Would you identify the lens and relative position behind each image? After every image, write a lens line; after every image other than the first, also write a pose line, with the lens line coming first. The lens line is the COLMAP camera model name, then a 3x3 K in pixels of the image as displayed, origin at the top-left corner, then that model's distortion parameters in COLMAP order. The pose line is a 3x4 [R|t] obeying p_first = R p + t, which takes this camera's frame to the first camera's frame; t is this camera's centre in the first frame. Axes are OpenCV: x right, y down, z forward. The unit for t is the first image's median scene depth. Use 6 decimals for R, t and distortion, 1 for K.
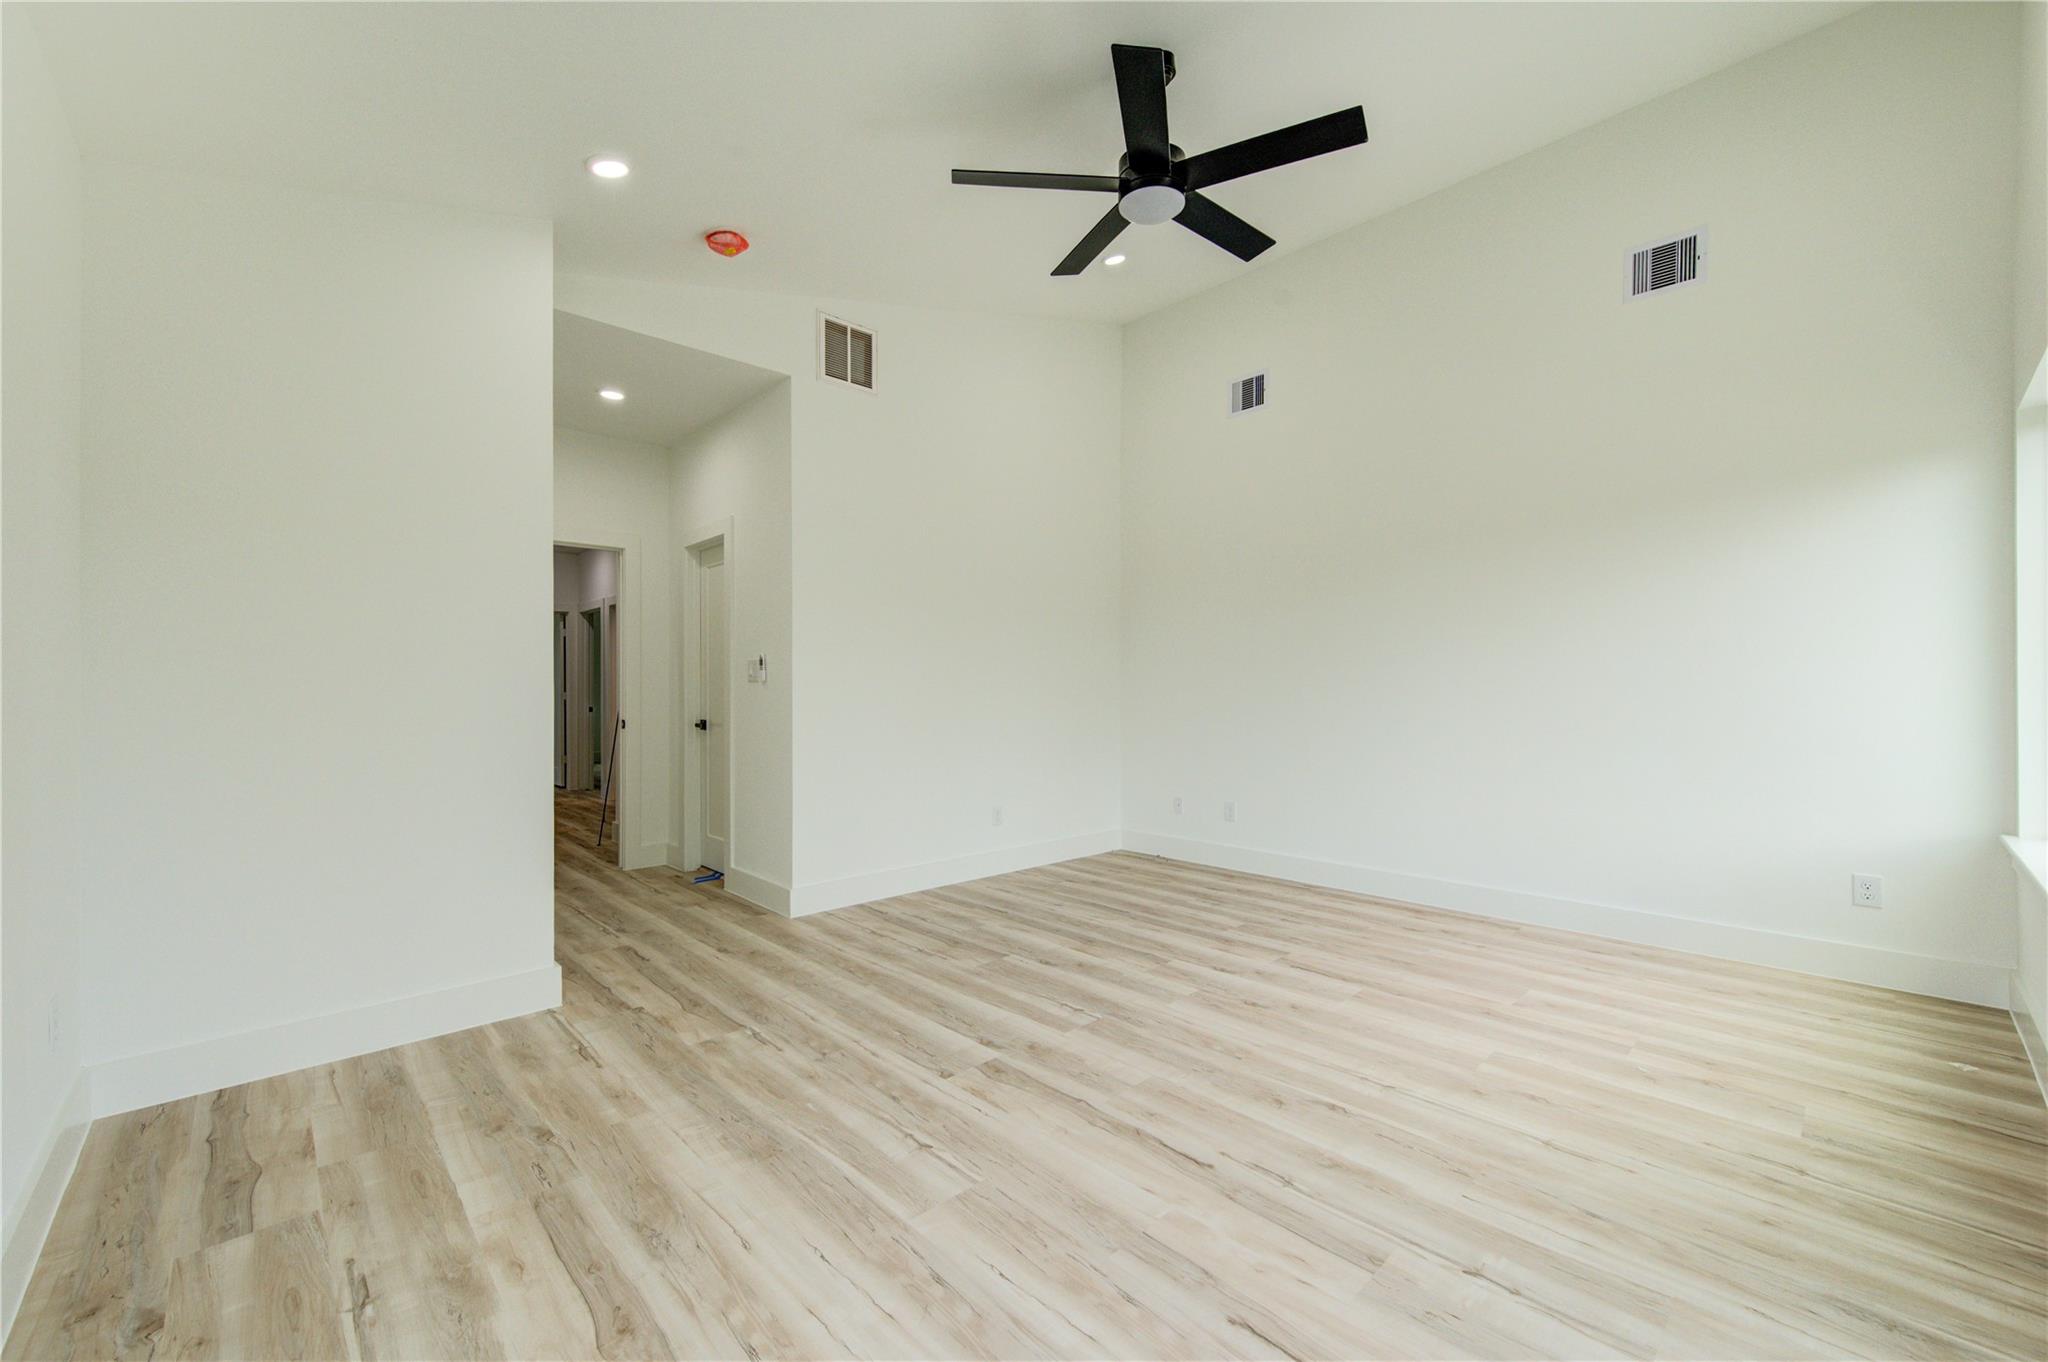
lens RADIAL K [[811.6, 0, 1059.2], [0, 811.6, 684.3], [0, 0, 1]] dist [-0.000550, -0.000098]
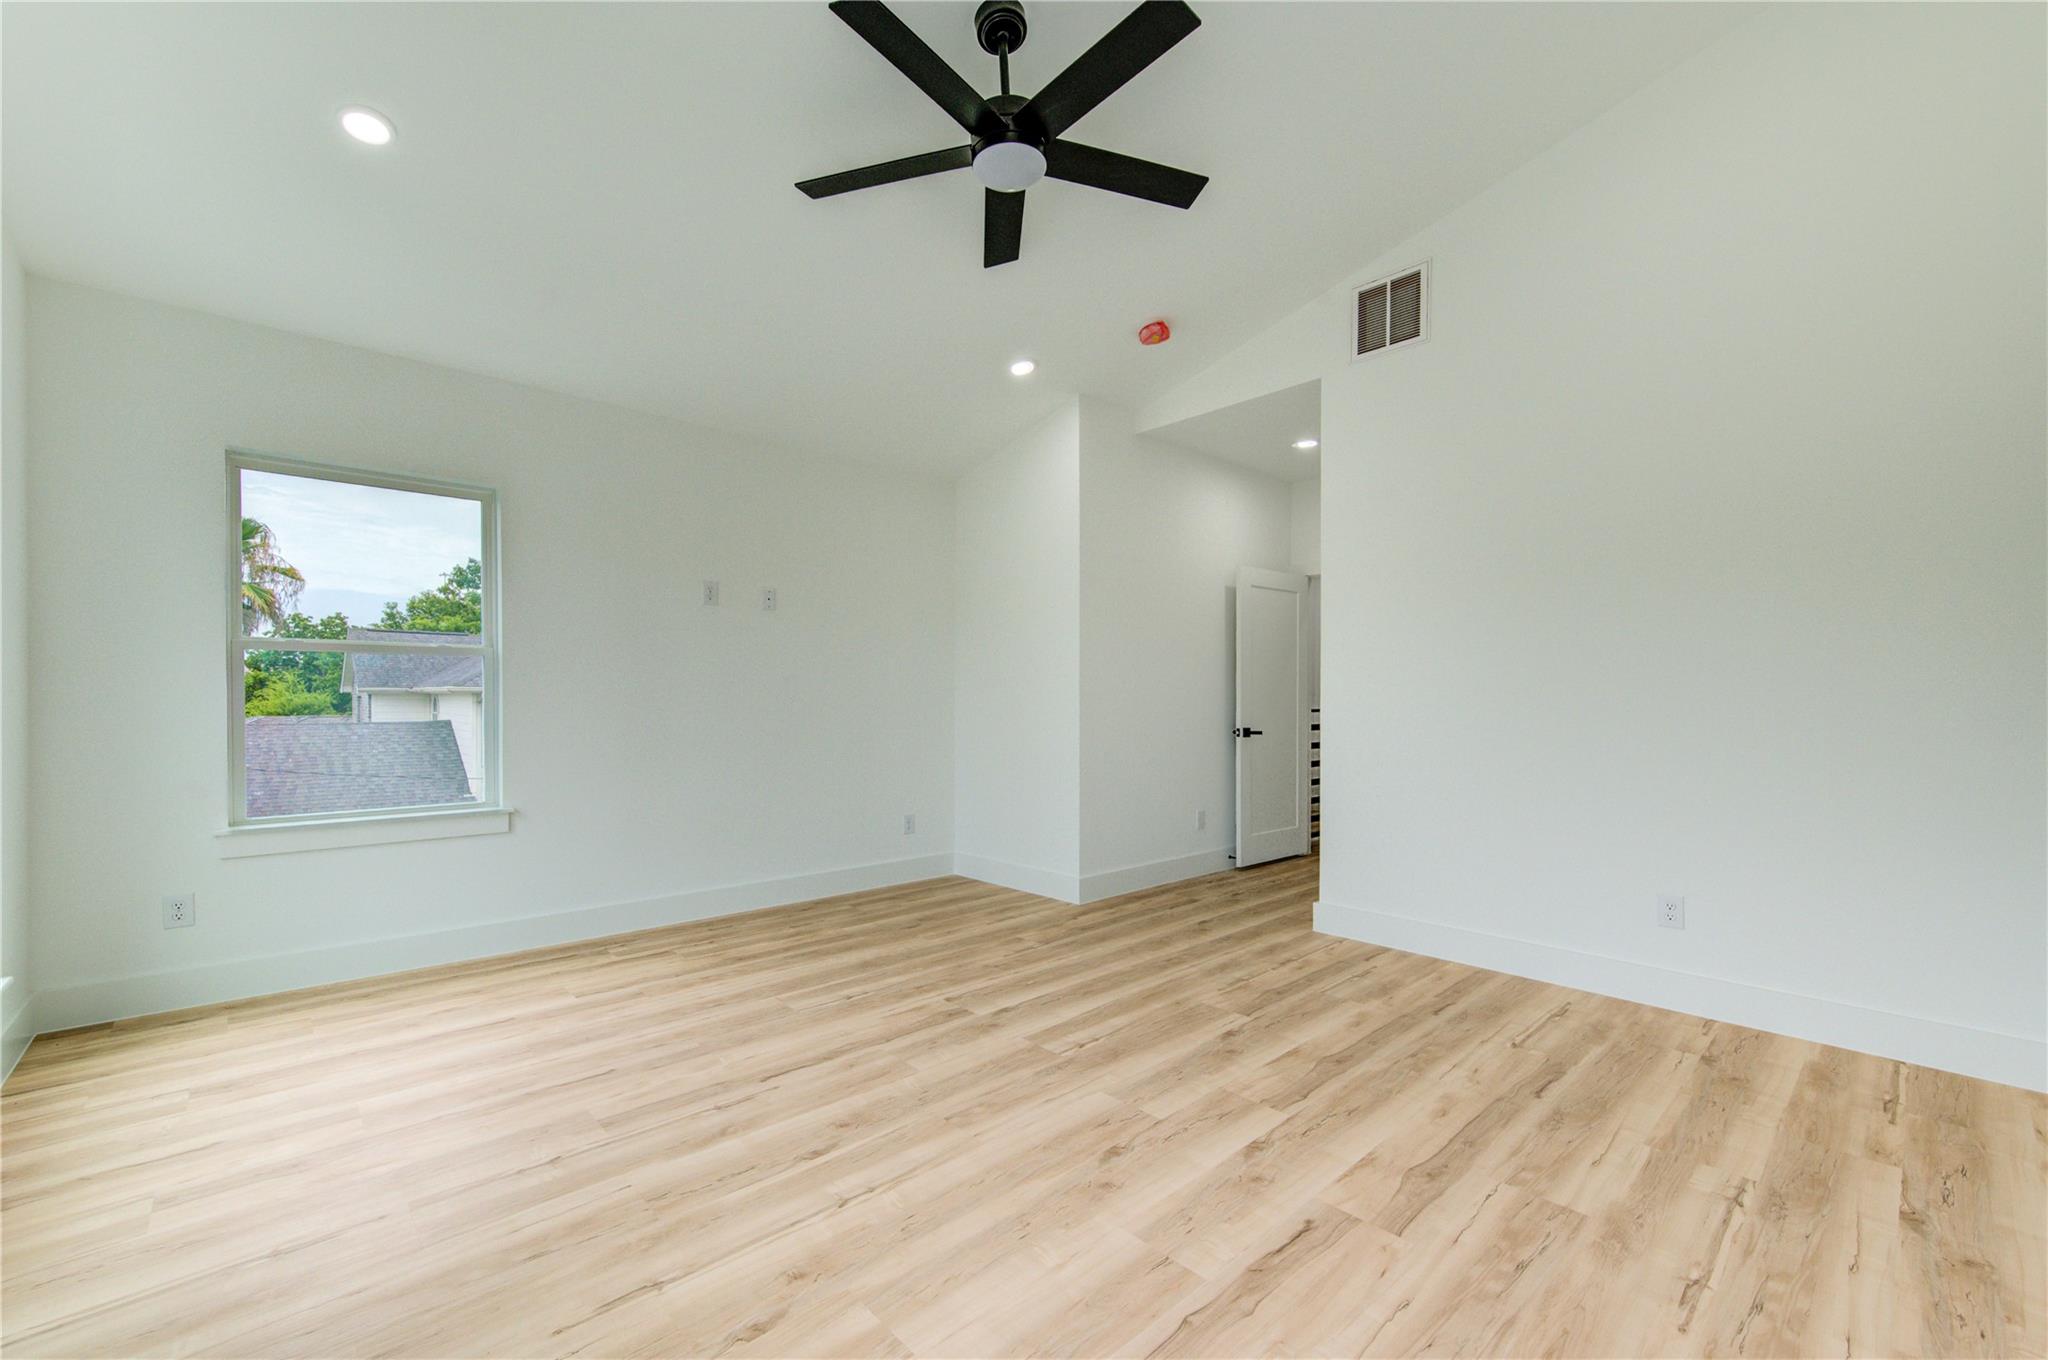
lens RADIAL K [[807.3, 0, 1024.0], [0, 807.3, 680.0], [0, 0, 1]] dist [0.001318, 0.000075]
pose [[-0.012630, -0.019139, -0.999737, 0.907013], [0.002929, 0.999812, -0.019177, -0.001918], [0.999916, -0.003170, -0.012571, 0.892219]]
